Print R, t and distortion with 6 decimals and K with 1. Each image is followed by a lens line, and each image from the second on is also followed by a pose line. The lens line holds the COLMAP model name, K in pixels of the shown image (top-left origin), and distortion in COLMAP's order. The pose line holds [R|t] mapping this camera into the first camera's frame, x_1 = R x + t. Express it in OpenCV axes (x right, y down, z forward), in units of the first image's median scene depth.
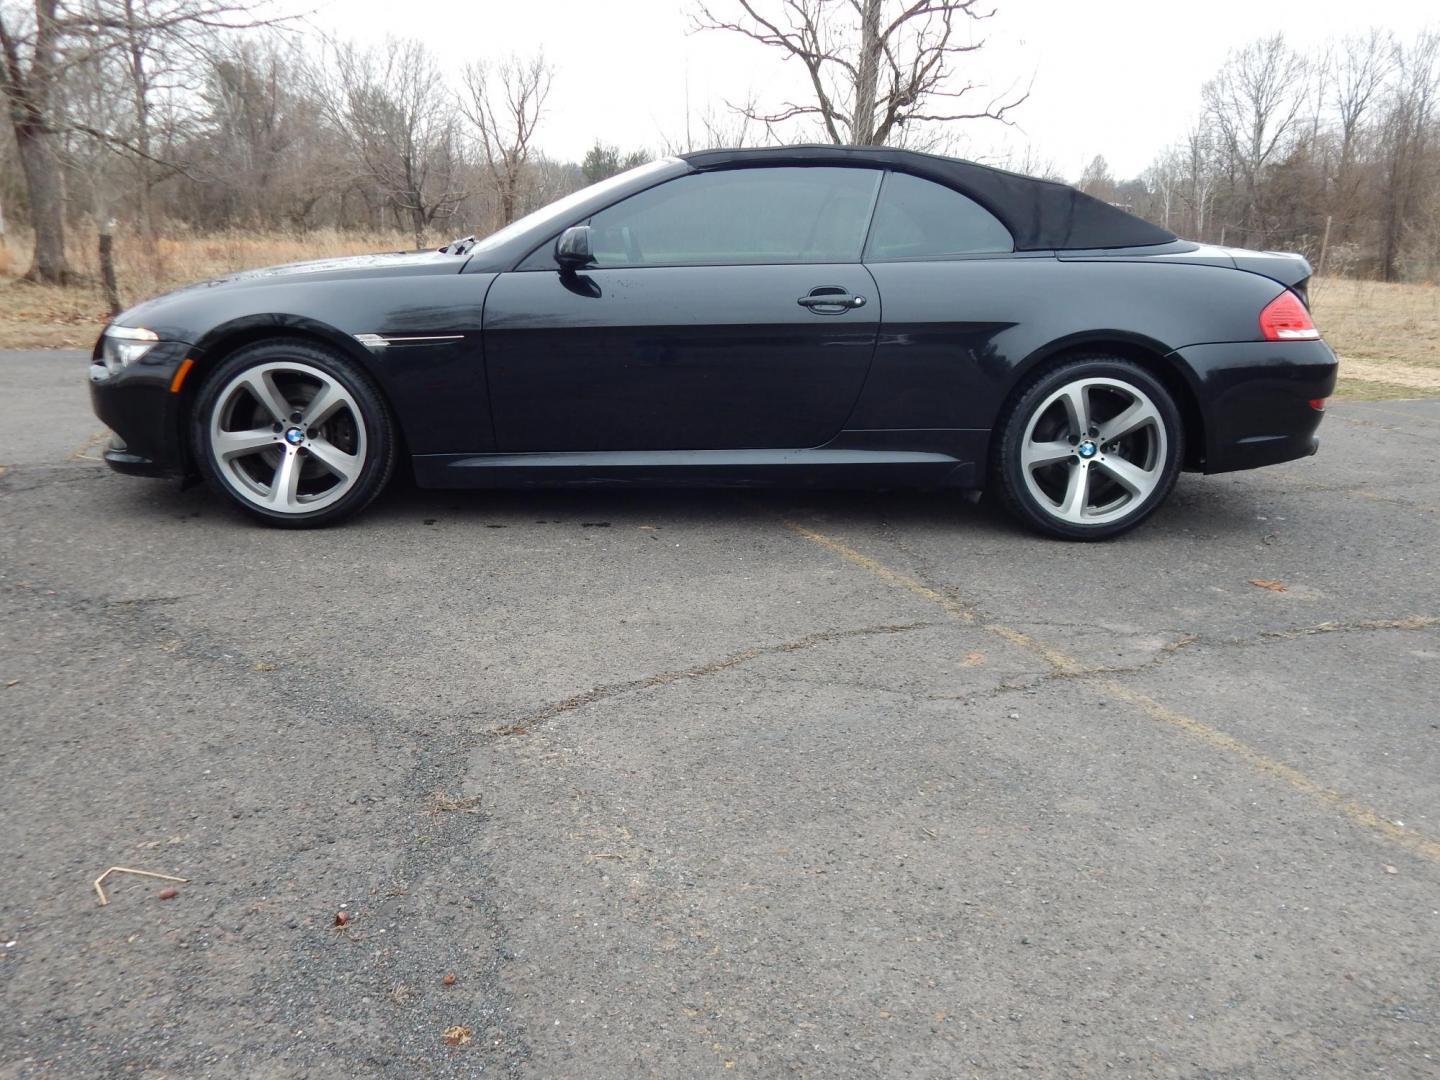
lens RADIAL K [[1243.1, 0, 721.8], [0, 1243.1, 542.5], [0, 0, 1]] dist [0.004796, -0.009124]
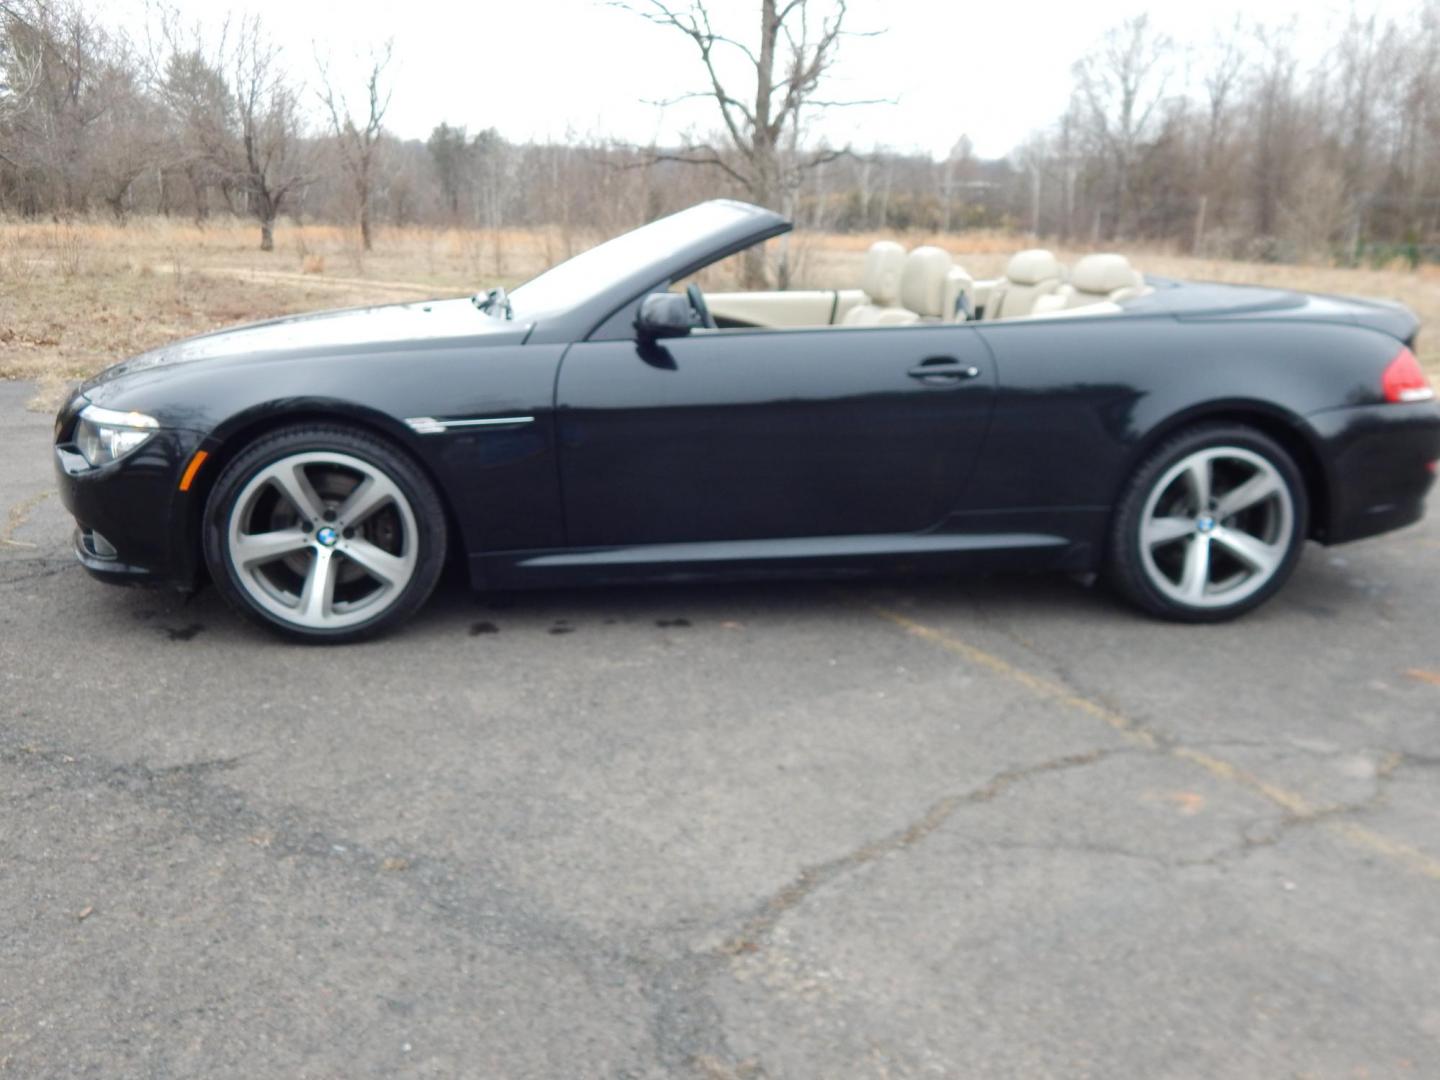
lens RADIAL K [[1305.8, 0, 725.8], [0, 1305.8, 527.0], [0, 0, 1]] dist [0.058318, -0.052837]
pose [[0.993944, -0.025330, 0.106927, -0.168394], [0.026302, 0.999624, -0.007692, -0.077798], [-0.106692, 0.010458, 0.994237, 0.079103]]
